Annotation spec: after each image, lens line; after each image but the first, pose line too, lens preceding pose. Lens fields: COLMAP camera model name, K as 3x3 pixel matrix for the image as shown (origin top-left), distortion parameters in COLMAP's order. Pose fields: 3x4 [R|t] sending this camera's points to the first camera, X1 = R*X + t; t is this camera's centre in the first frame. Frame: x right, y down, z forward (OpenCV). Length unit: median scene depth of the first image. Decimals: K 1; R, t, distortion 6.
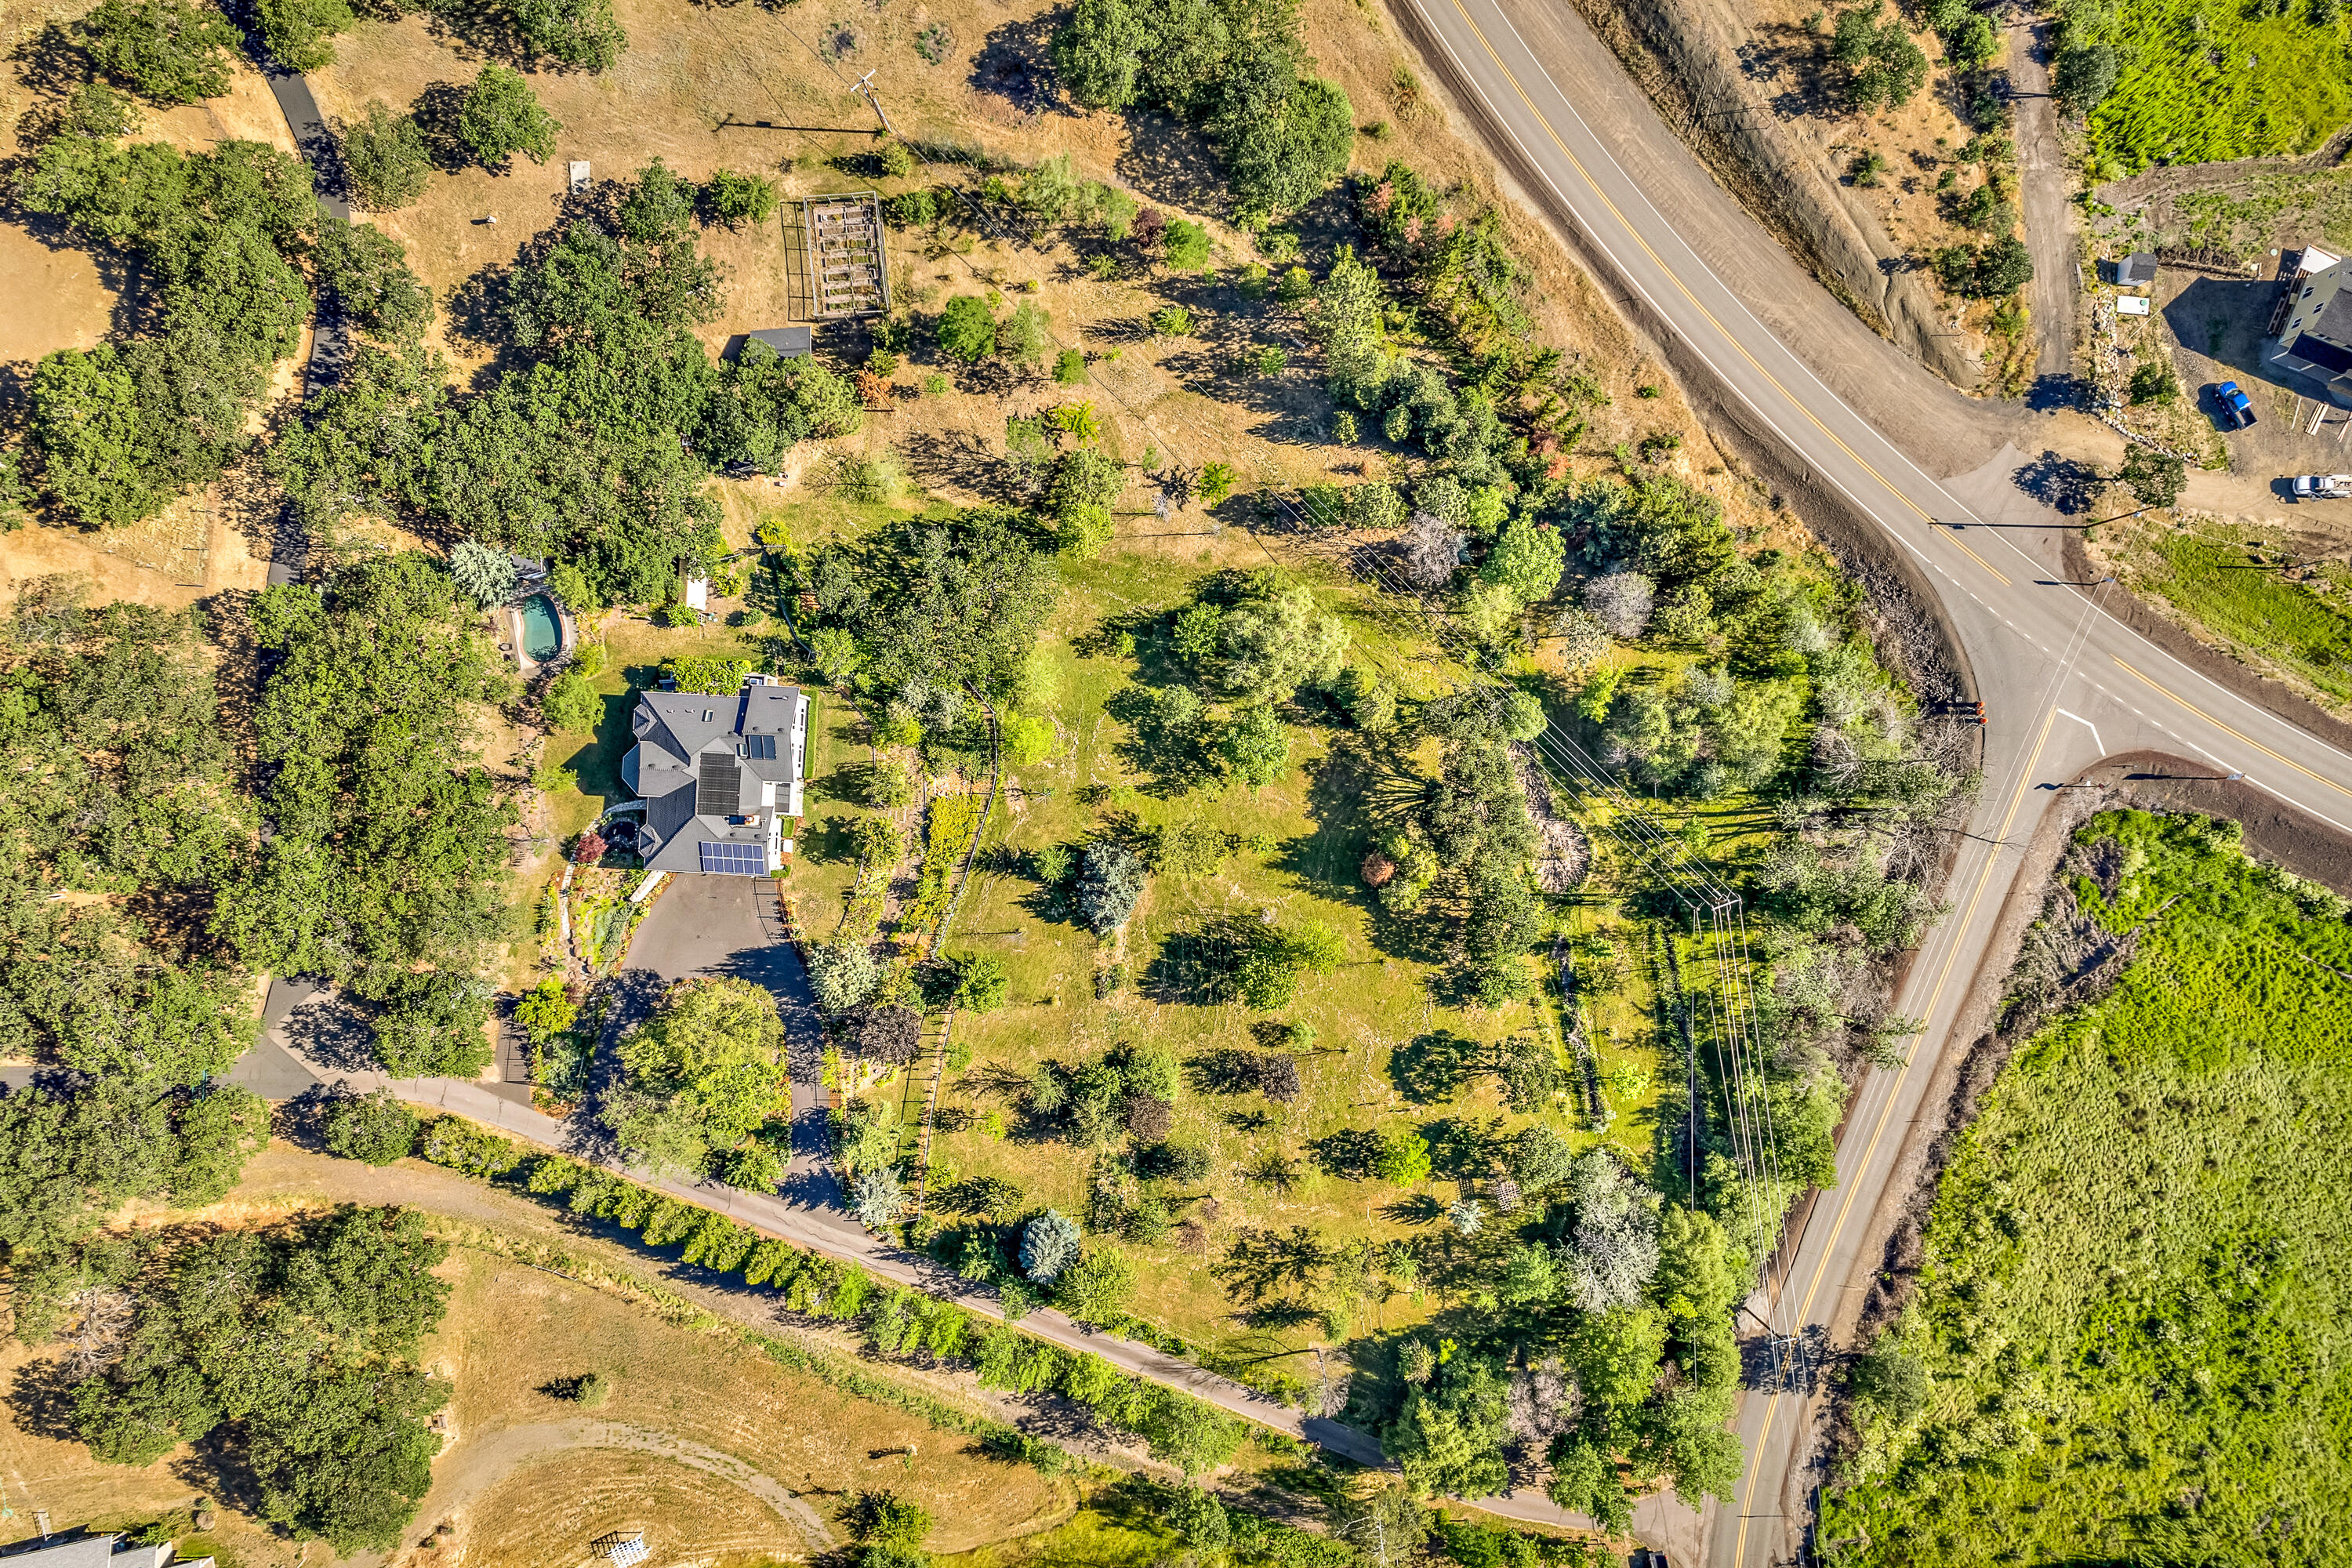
lens RADIAL K [[1509.3, 0, 1178.0], [0, 1509.3, 788.4], [0, 0, 1]] dist [-0.040544, 0.033427]
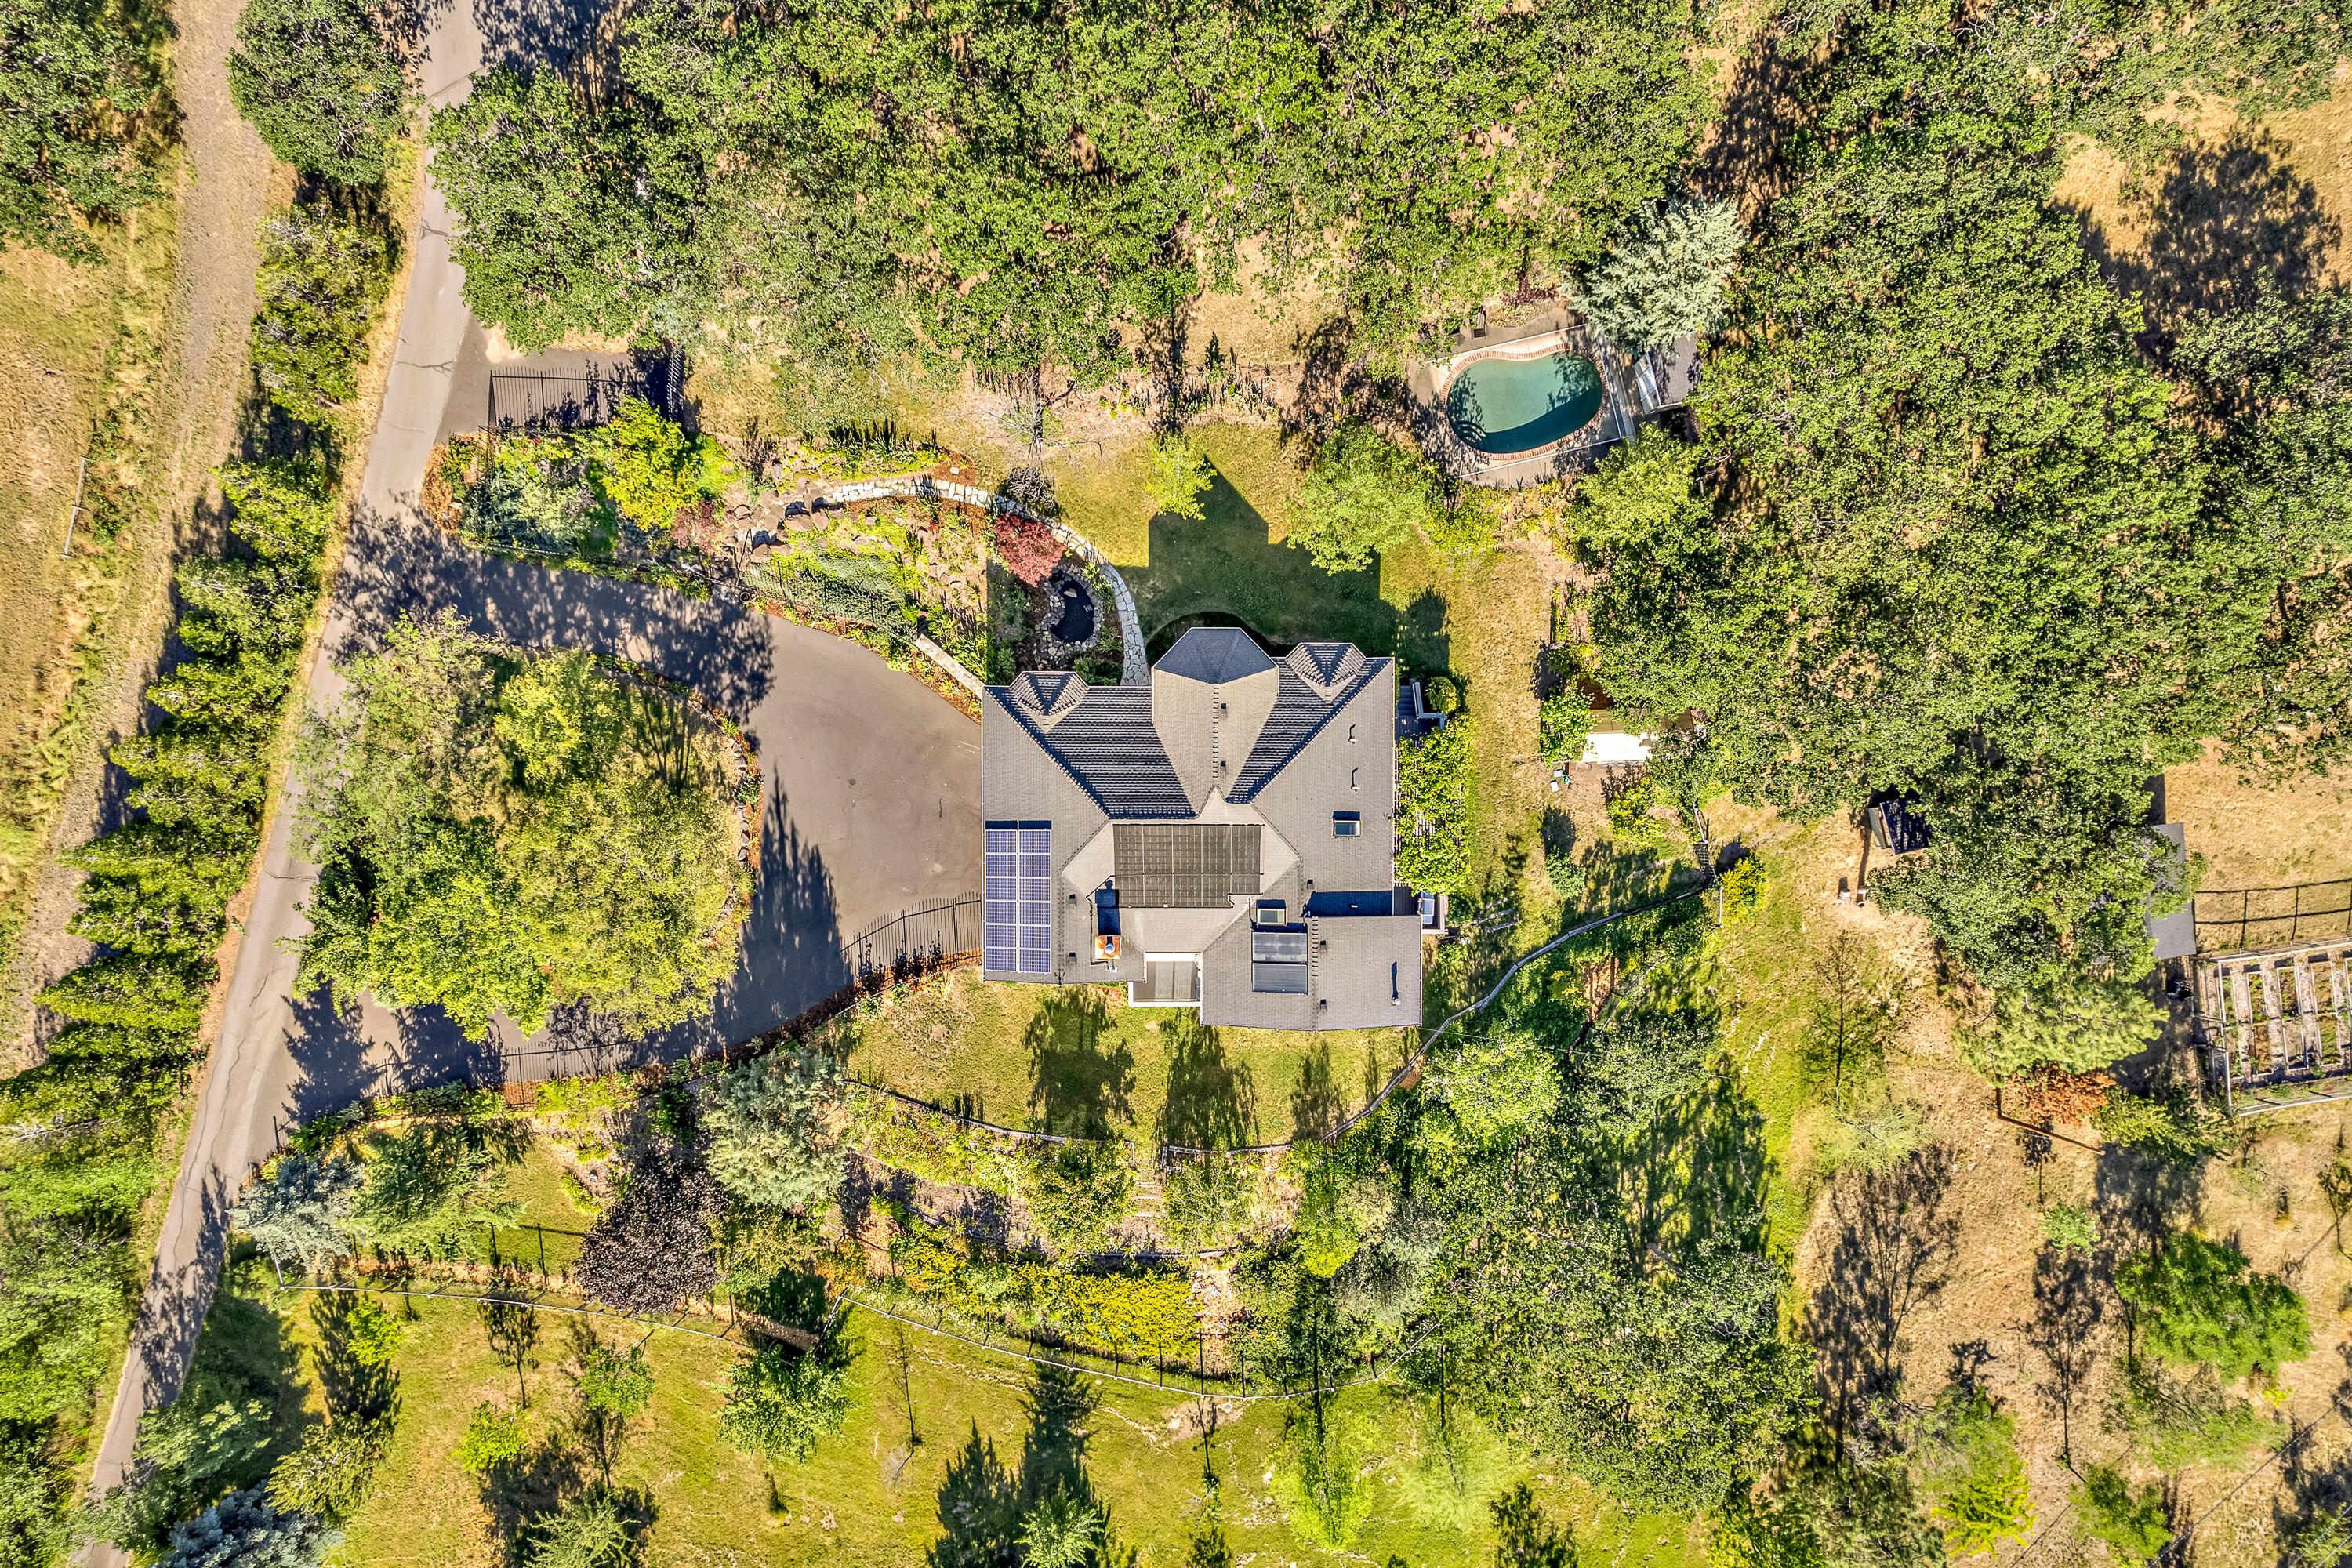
lens RADIAL K [[1509.3, 0, 1229.9], [0, 1509.3, 851.2], [0, 0, 1]] dist [-0.040544, 0.033427]
pose [[0.051008, 0.997153, 0.055541, -0.319219], [-0.998682, 0.050610, 0.008561, -0.017870], [0.005726, -0.055905, 0.998420, 0.548098]]
